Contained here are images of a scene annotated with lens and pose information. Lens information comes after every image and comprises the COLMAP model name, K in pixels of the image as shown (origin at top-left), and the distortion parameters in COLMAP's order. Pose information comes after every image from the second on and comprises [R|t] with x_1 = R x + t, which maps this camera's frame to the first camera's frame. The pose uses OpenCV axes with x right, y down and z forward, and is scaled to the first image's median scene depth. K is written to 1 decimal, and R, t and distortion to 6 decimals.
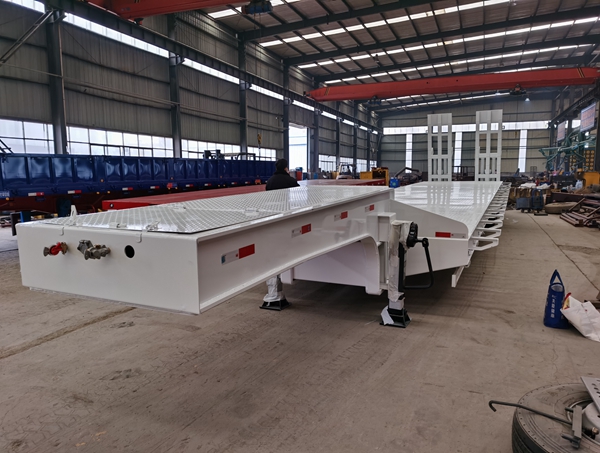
lens RADIAL K [[468.8, 0, 300.6], [0, 468.8, 234.7], [0, 0, 1]] dist [0.077557, -0.114466]
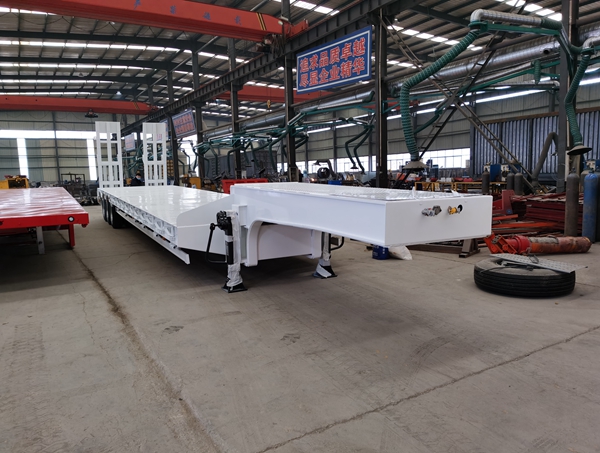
lens RADIAL K [[468.8, 0, 300.6], [0, 468.8, 234.7], [0, 0, 1]] dist [0.077557, -0.114466]
pose [[0.603850, -0.118363, 0.788261, -0.958324], [0.132211, 0.990088, 0.047389, -0.017490], [-0.786057, 0.075601, 0.613513, 0.163494]]
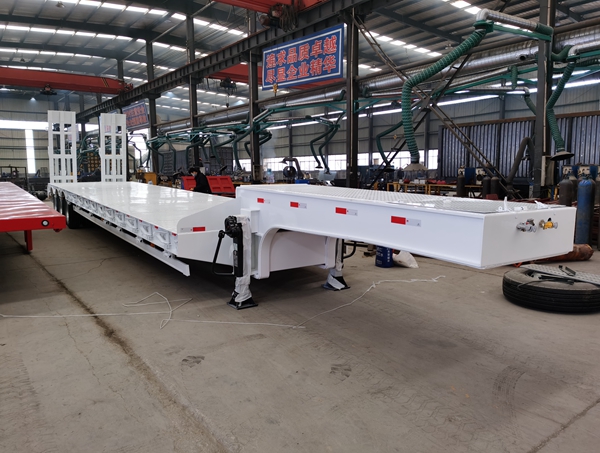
lens RADIAL K [[467.3, 0, 300.0], [0, 467.3, 226.5], [0, 0, 1]] dist [0.072607, -0.102637]
pose [[0.510962, -0.104665, 0.853207, -0.943794], [0.119185, 0.991599, 0.050266, -0.060433], [-0.851301, 0.076005, 0.519144, 0.389982]]
